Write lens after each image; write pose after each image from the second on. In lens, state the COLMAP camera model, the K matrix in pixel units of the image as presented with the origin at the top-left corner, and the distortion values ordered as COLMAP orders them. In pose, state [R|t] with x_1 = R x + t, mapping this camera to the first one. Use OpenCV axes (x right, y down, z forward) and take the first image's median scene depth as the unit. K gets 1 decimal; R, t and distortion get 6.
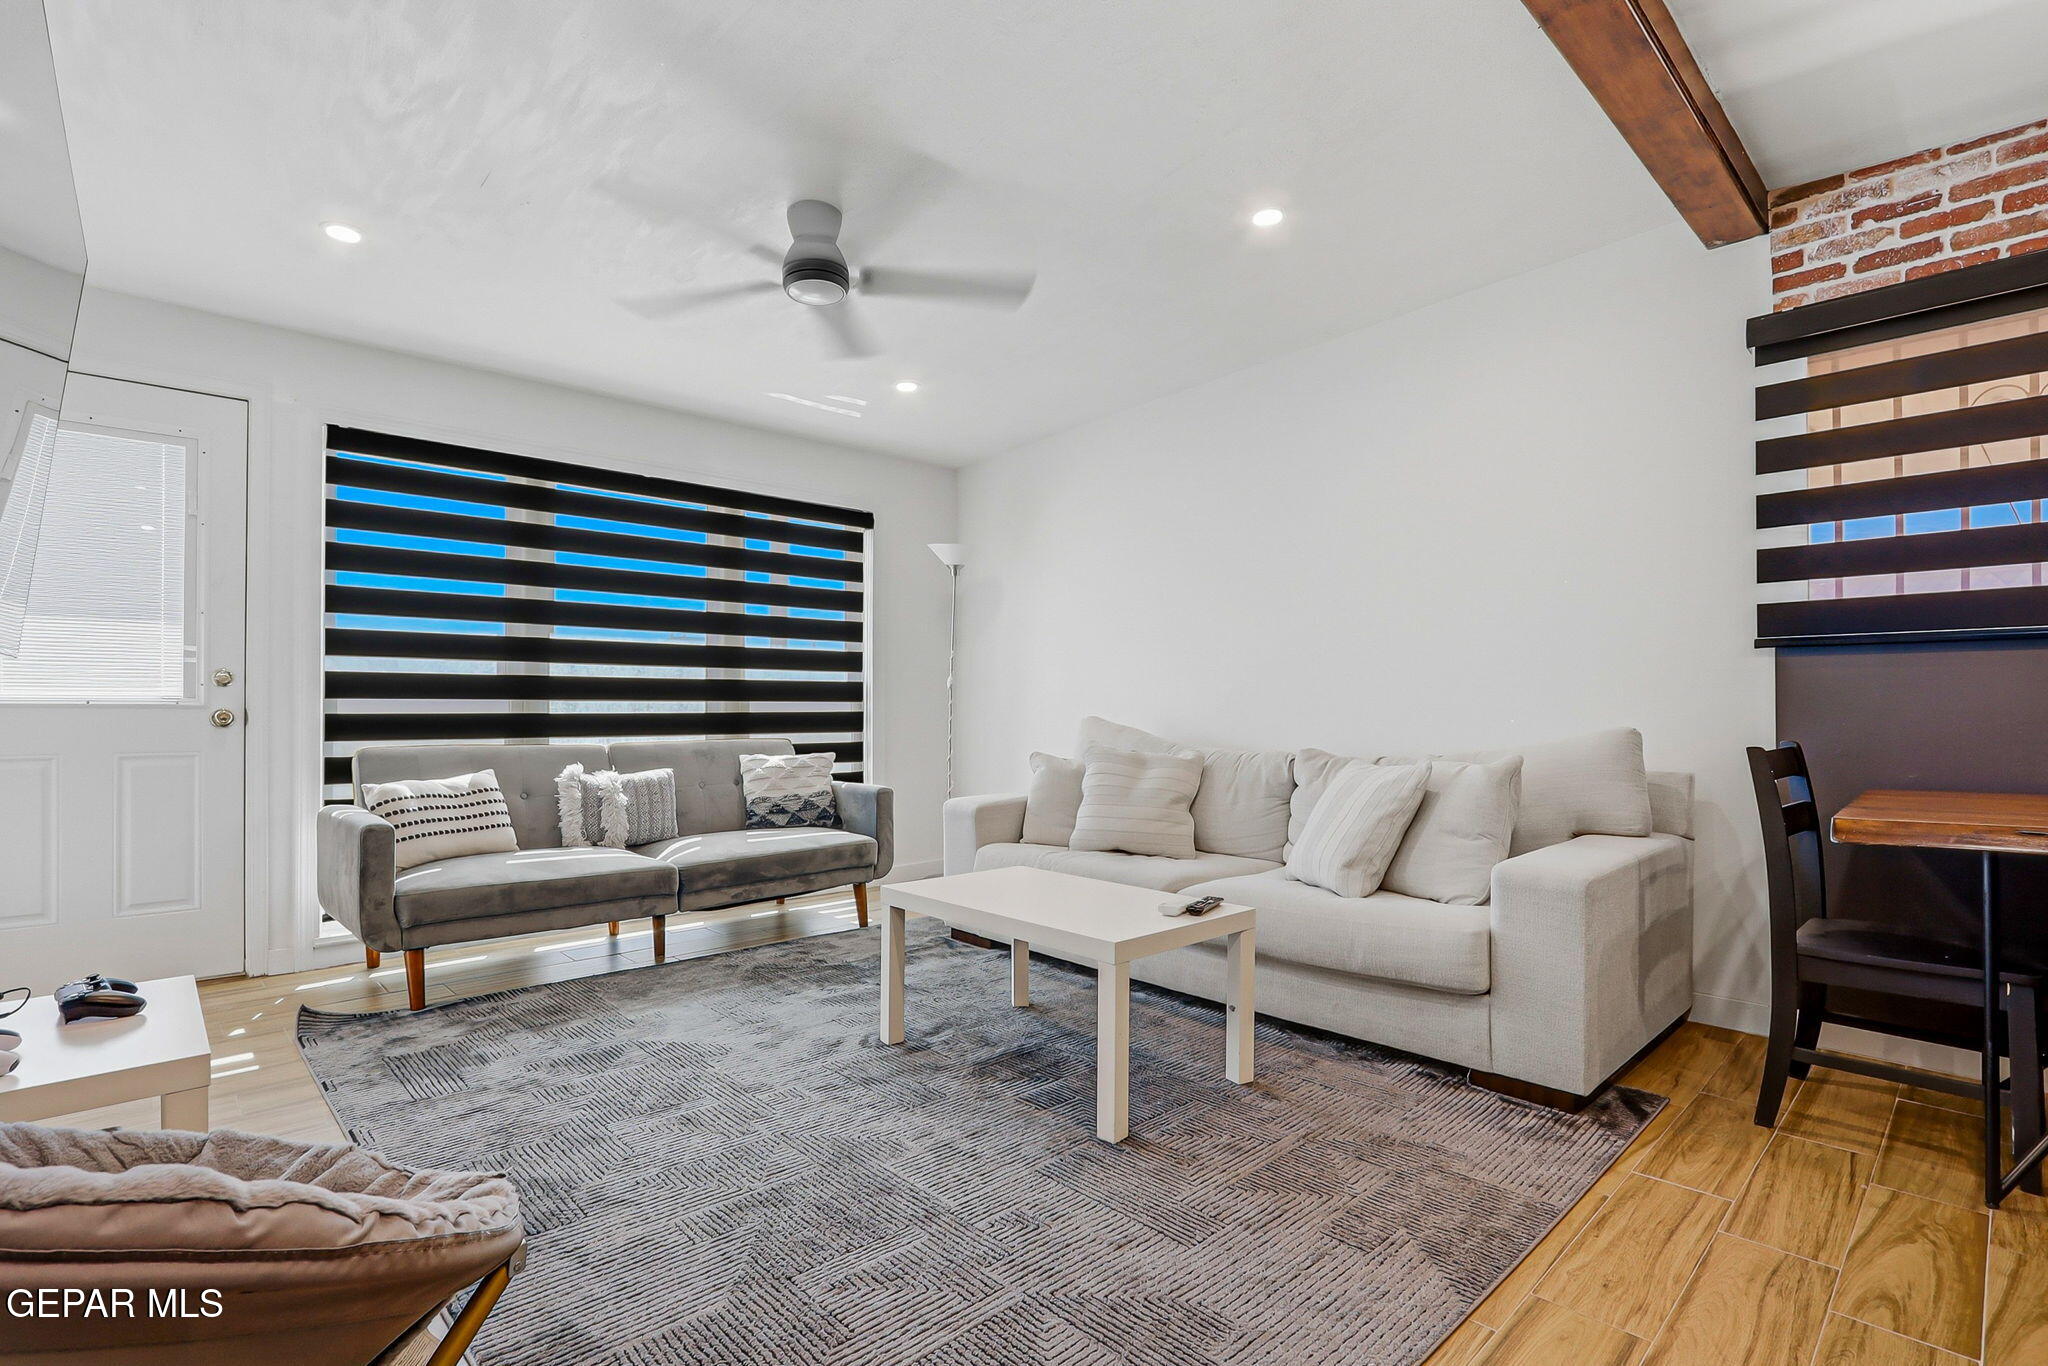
lens RADIAL K [[913.7, 0, 1020.2], [0, 913.7, 693.6], [0, 0, 1]] dist [-0.016717, 0.001984]
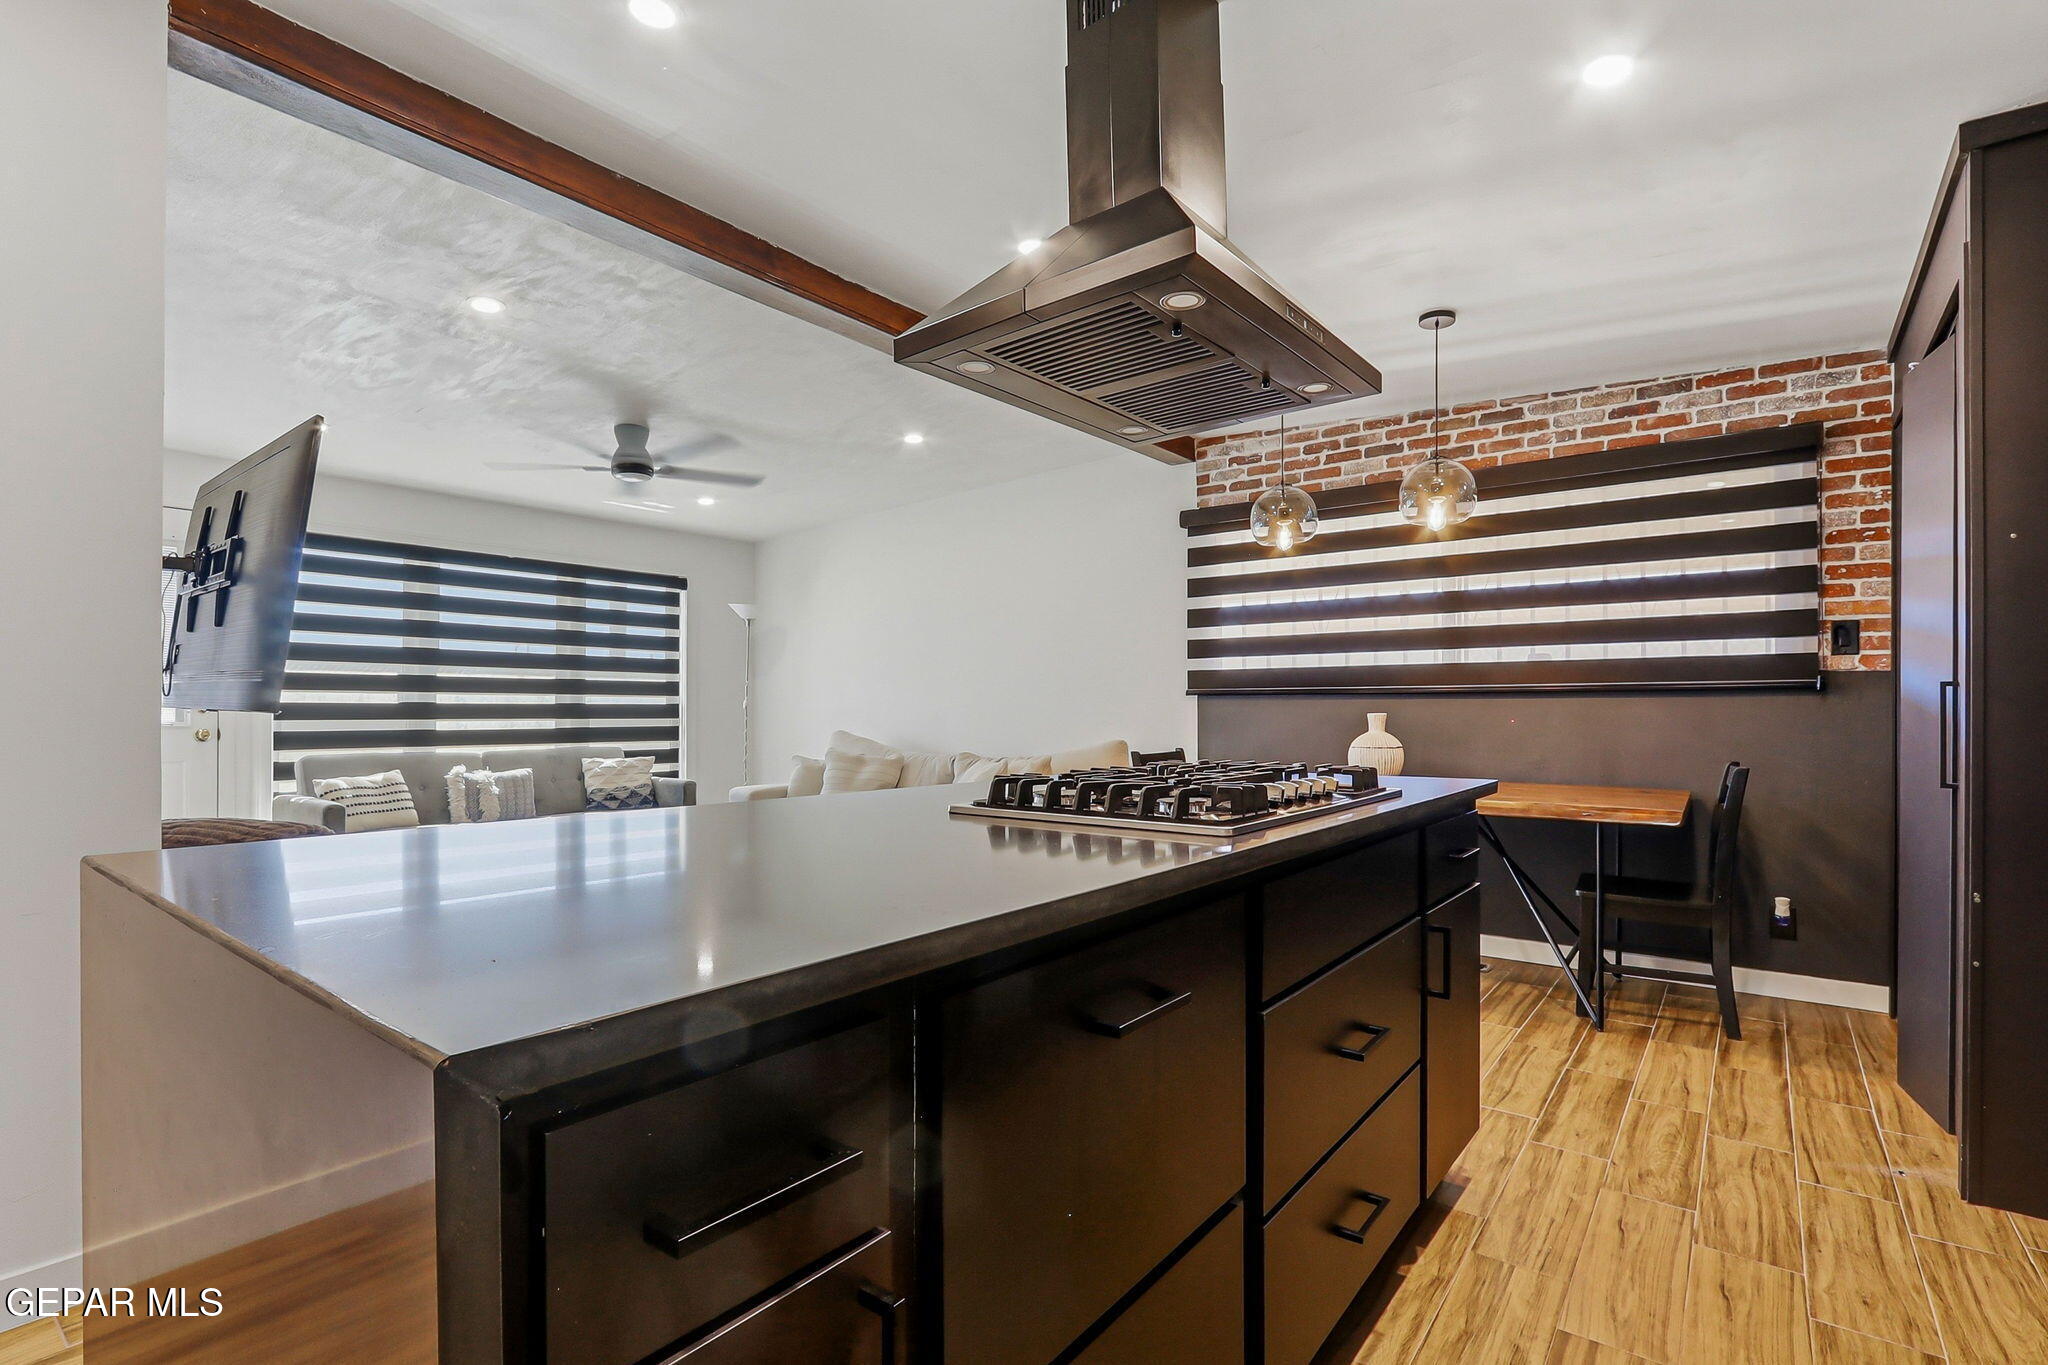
lens RADIAL K [[913.7, 0, 1024.8], [0, 913.7, 699.4], [0, 0, 1]] dist [-0.016717, 0.001984]
pose [[0.987672, 0.003578, 0.156496, 0.157261], [-0.004176, 0.999985, 0.003494, -0.033900], [-0.156481, -0.004104, 0.987672, -0.528222]]
